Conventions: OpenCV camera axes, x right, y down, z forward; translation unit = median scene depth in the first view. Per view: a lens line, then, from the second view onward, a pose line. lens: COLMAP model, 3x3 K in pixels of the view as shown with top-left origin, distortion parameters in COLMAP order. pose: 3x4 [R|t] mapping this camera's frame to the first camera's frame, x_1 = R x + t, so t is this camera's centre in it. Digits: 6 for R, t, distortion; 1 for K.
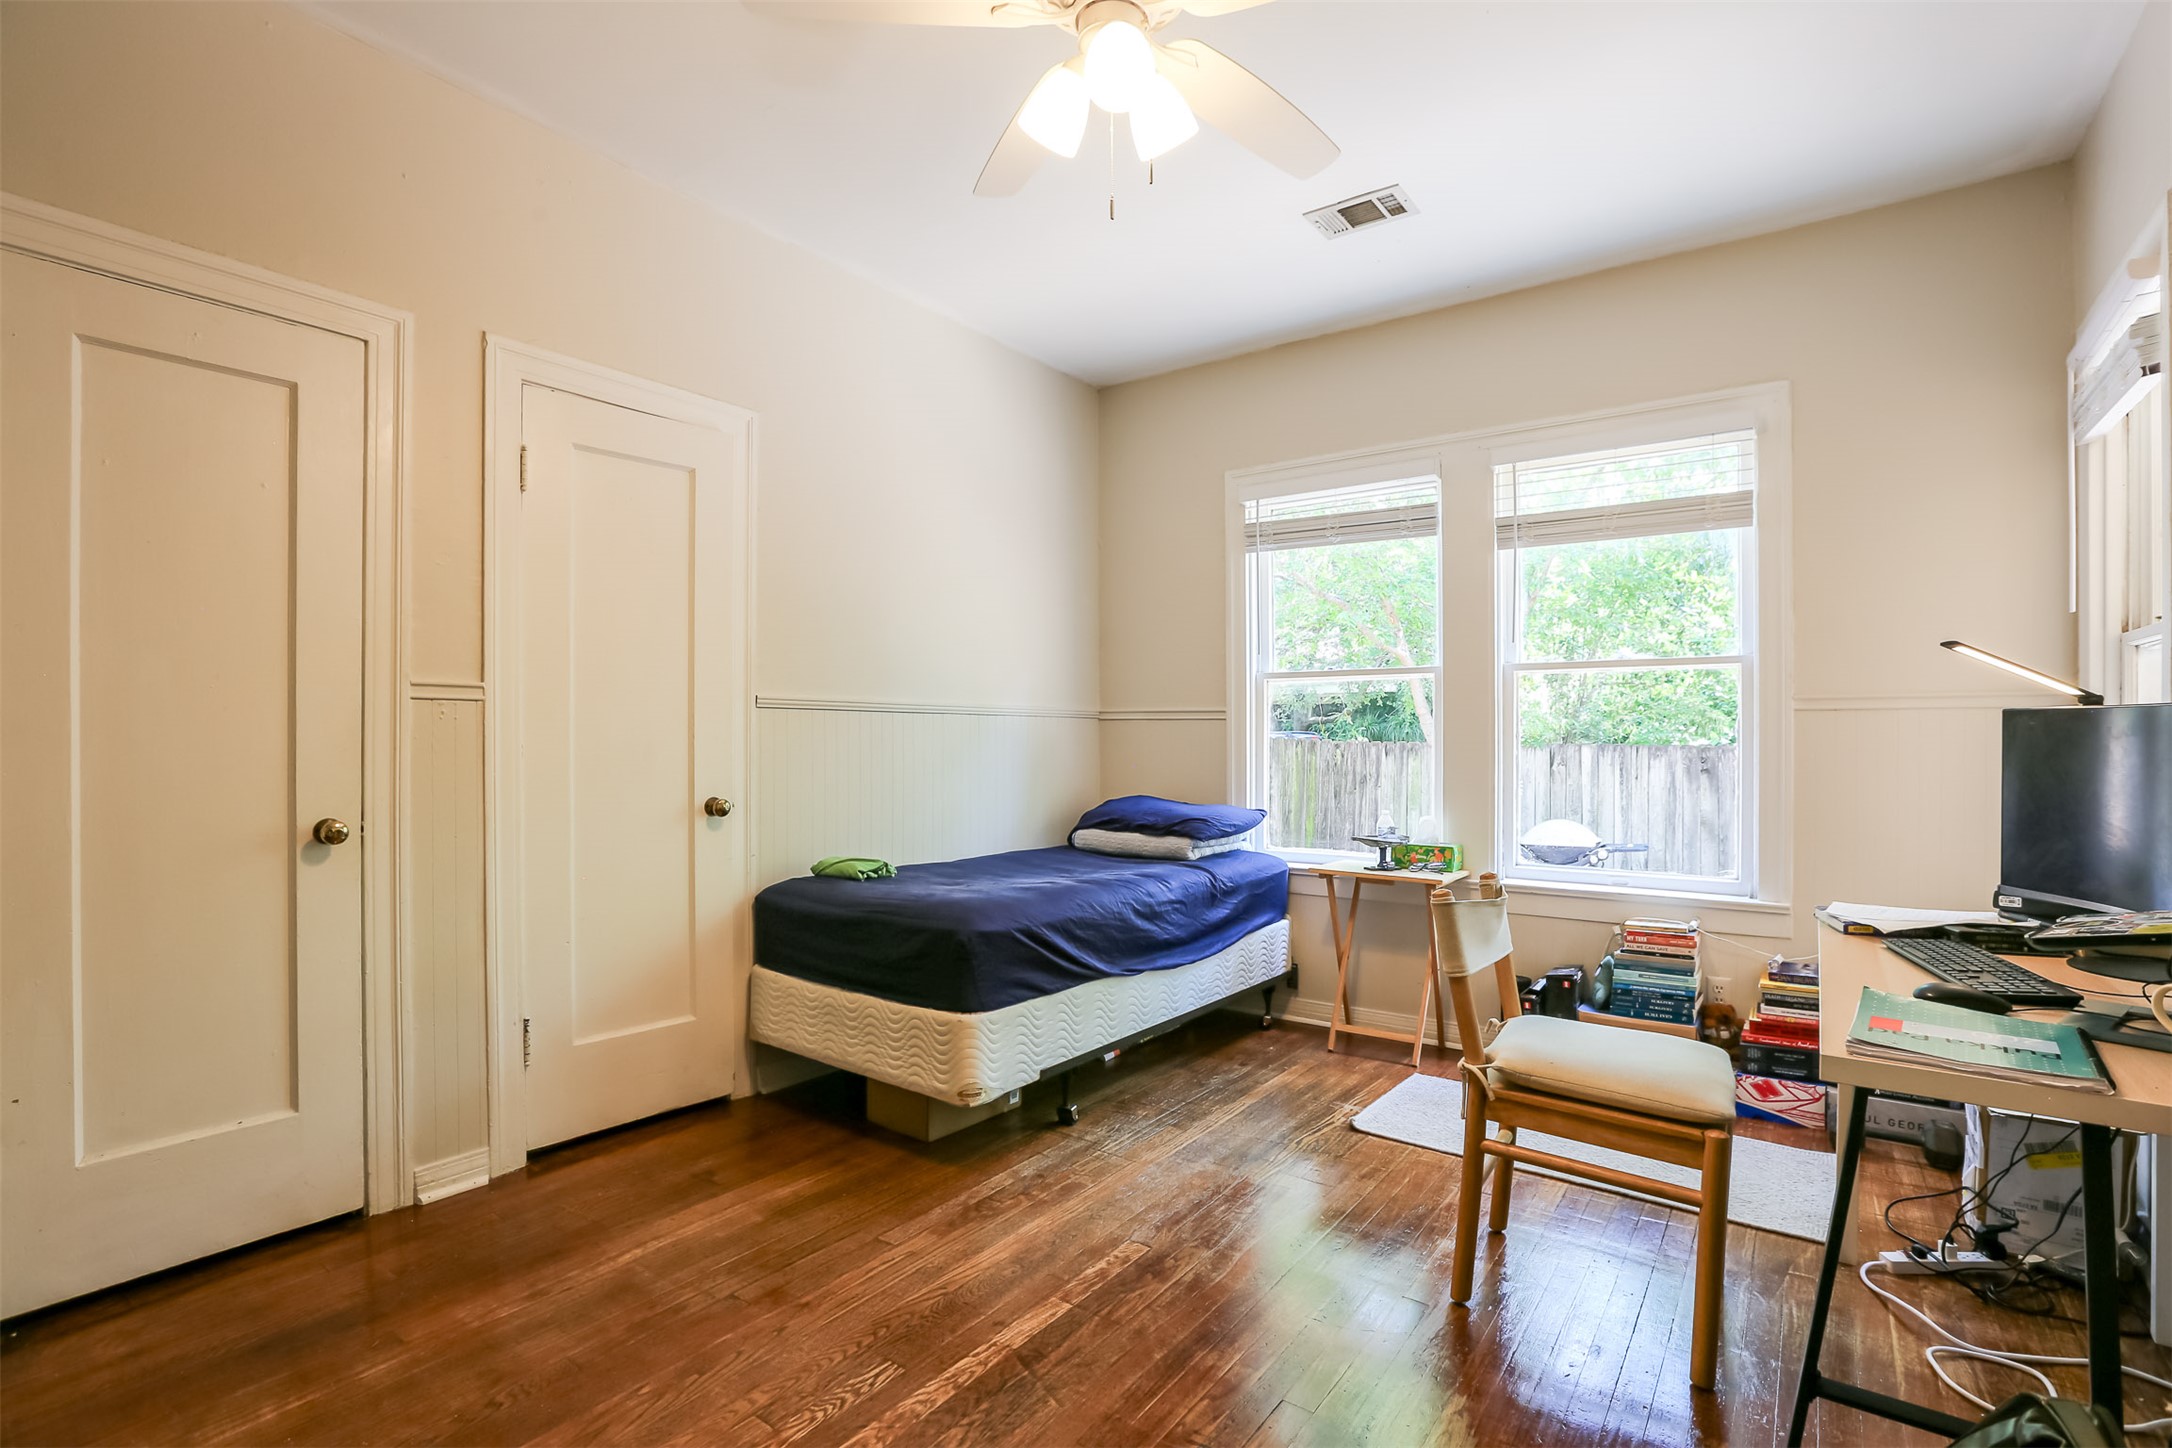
lens RADIAL K [[1016.0, 0, 1094.3], [0, 1016.0, 733.0], [0, 0, 1]] dist [-0.017100, 0.000527]
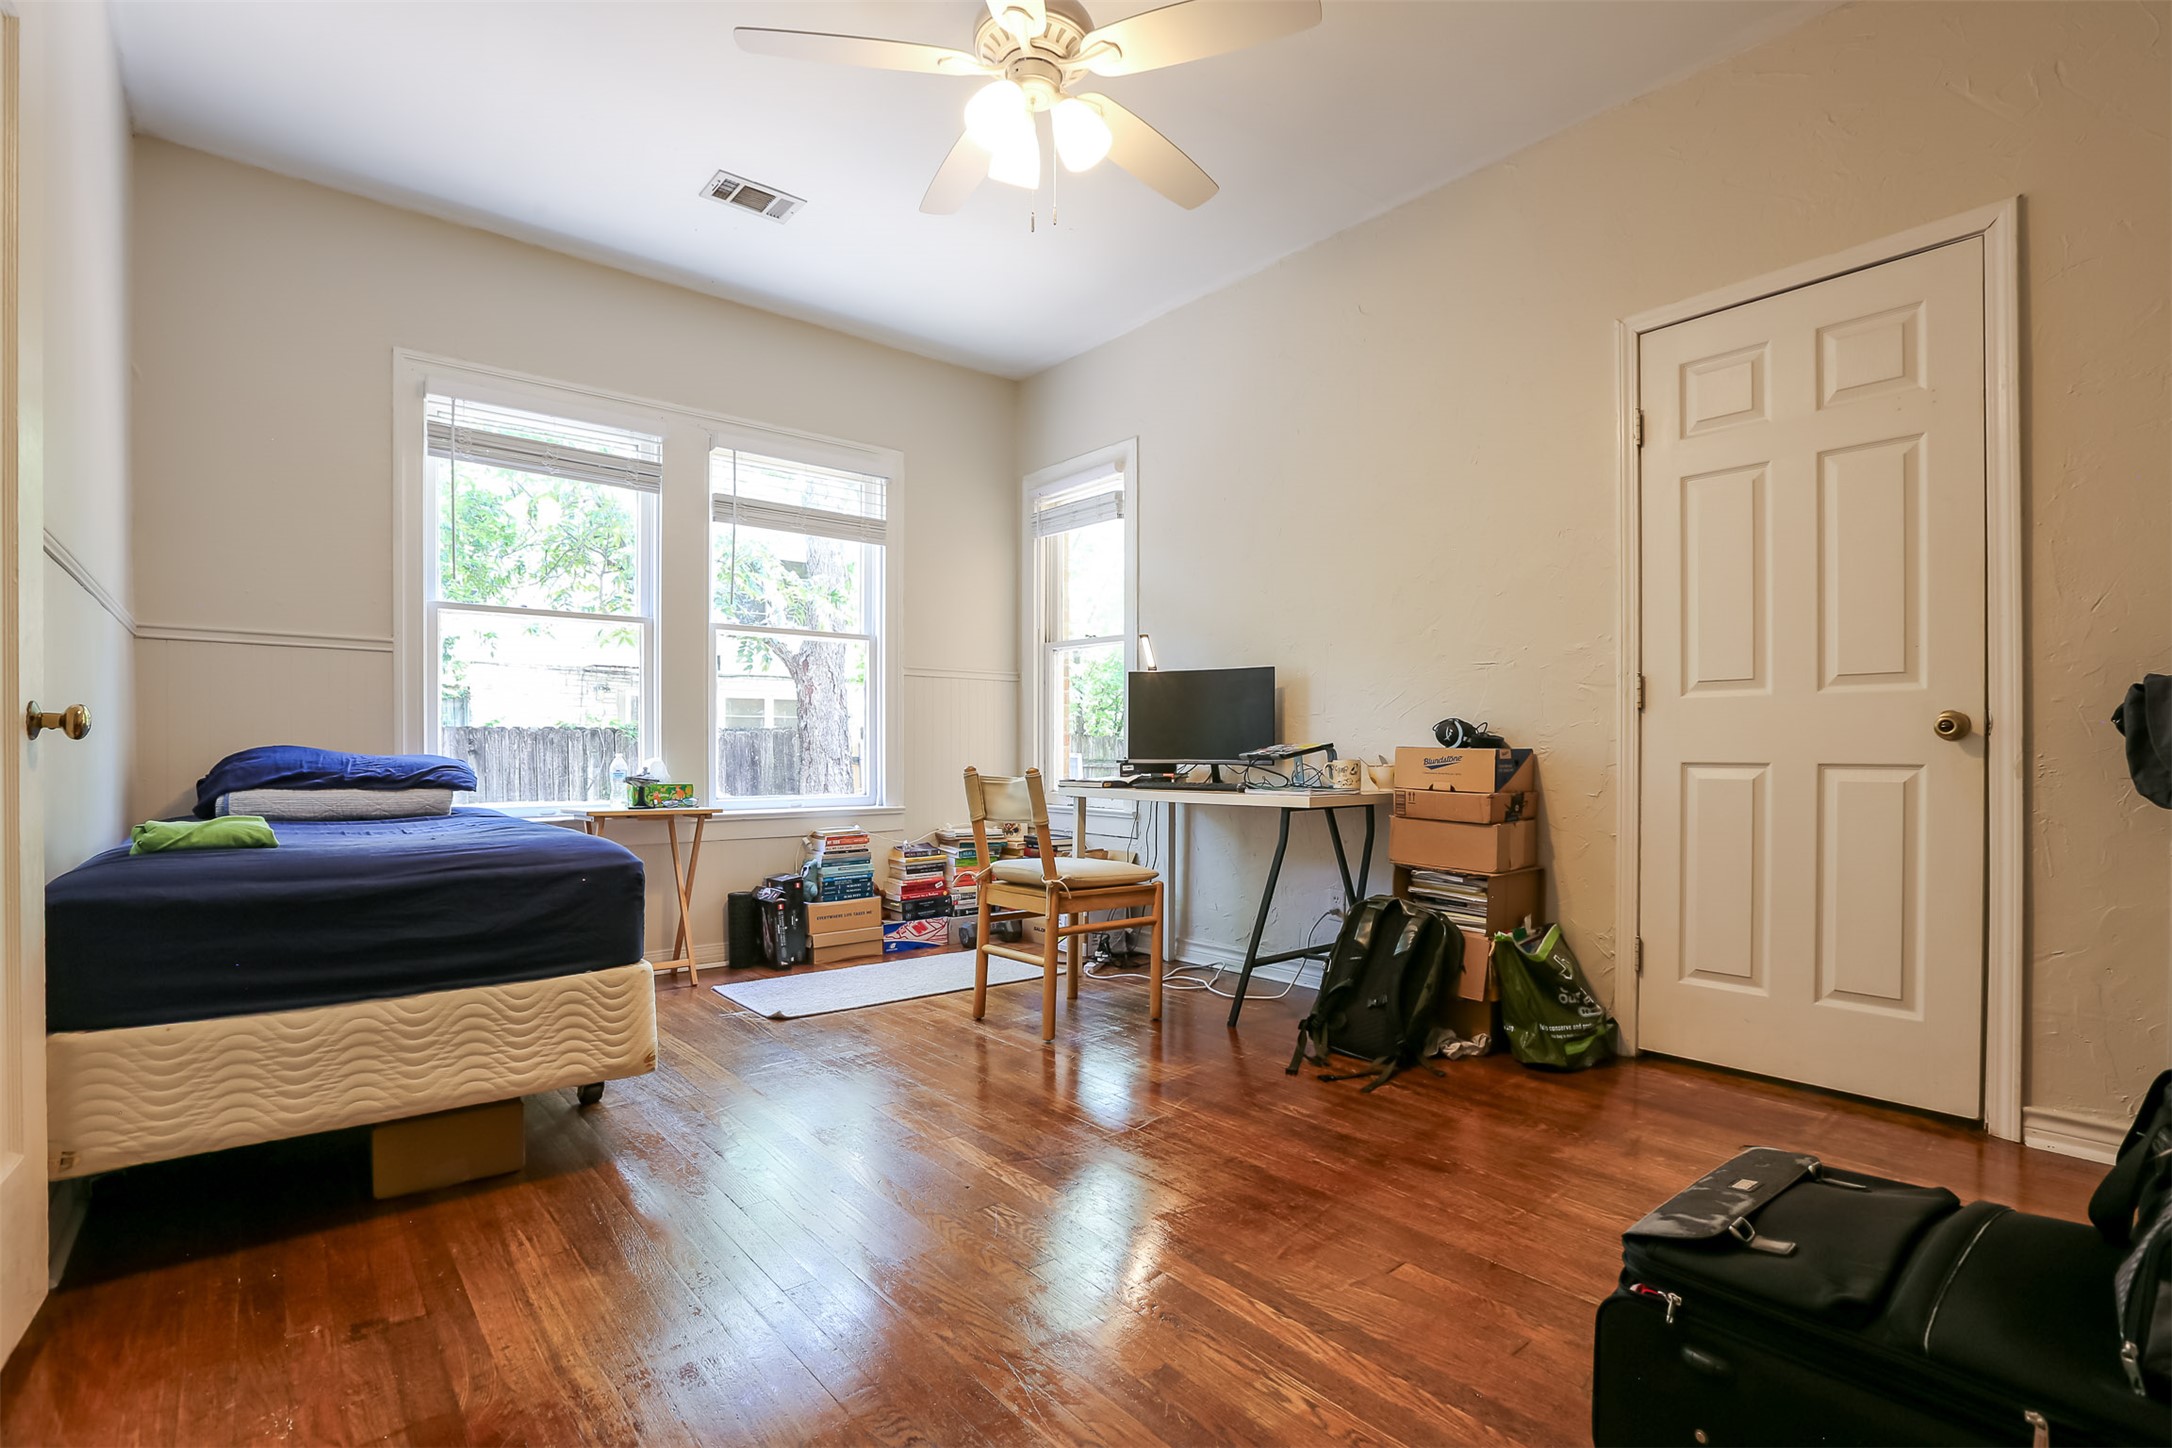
lens RADIAL K [[1016.0, 0, 1090.1], [0, 1016.0, 742.6], [0, 0, 1]] dist [-0.017100, 0.000527]
pose [[0.267106, 0.003836, 0.963660, -0.644336], [-0.006551, 0.999976, -0.002165, 0.073669], [-0.963645, -0.005734, 0.267124, 0.322189]]
